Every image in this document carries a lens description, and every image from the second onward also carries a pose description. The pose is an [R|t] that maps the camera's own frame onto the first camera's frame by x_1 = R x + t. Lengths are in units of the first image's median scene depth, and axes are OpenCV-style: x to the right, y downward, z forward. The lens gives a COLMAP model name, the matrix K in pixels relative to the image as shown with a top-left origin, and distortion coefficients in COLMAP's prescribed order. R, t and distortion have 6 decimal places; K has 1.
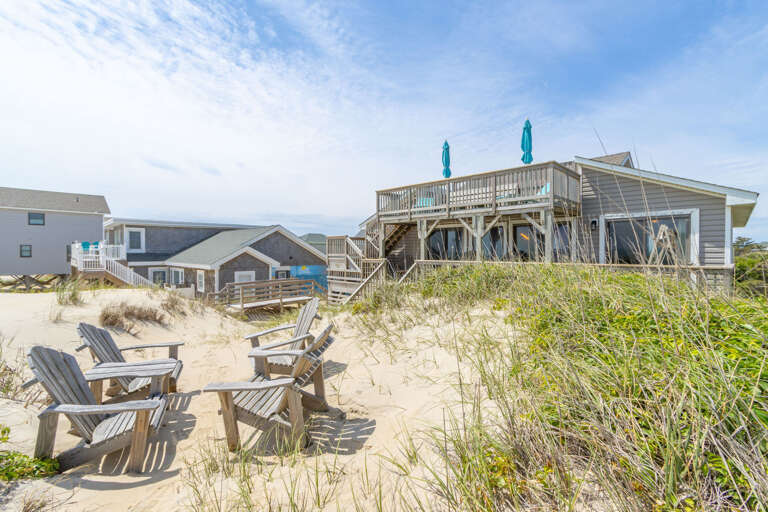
lens RADIAL K [[358.3, 0, 385.5], [0, 358.3, 248.4], [0, 0, 1]] dist [-0.017824, 0.016852]
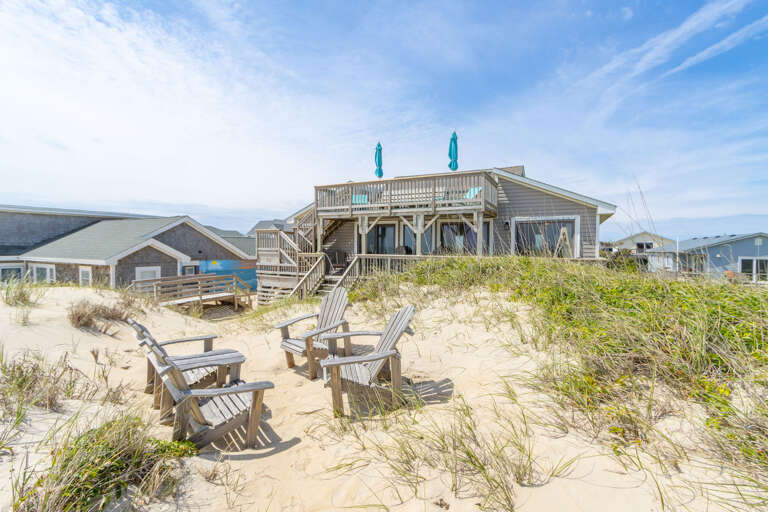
lens RADIAL K [[358.3, 0, 388.7], [0, 358.3, 244.4], [0, 0, 1]] dist [-0.017824, 0.016852]
pose [[0.954199, 0.009688, 0.299016, -0.118073], [-0.010763, 0.999940, 0.001950, 0.000620], [-0.298979, -0.005079, 0.954246, -0.028635]]
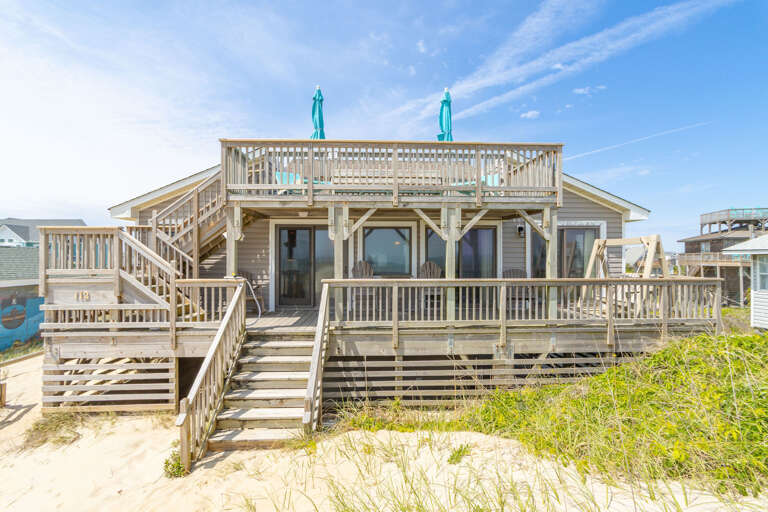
lens RADIAL K [[358.3, 0, 397.9], [0, 358.3, 258.2], [0, 0, 1]] dist [-0.017824, 0.016852]
pose [[0.676792, -0.001363, 0.736173, -0.200253], [-0.007447, 0.999934, 0.008698, -0.003975], [-0.736136, -0.011369, 0.676738, 0.458153]]
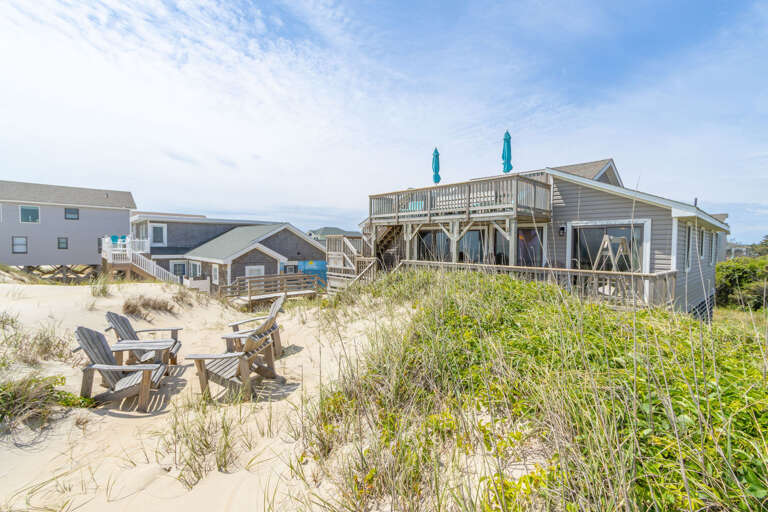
lens RADIAL K [[358.3, 0, 385.5], [0, 358.3, 245.2], [0, 0, 1]] dist [-0.017824, 0.016852]
pose [[0.998671, 0.013028, -0.049873, 0.074028], [-0.012504, 0.999863, 0.010816, -0.019912], [0.050007, -0.010178, 0.998697, -0.084441]]
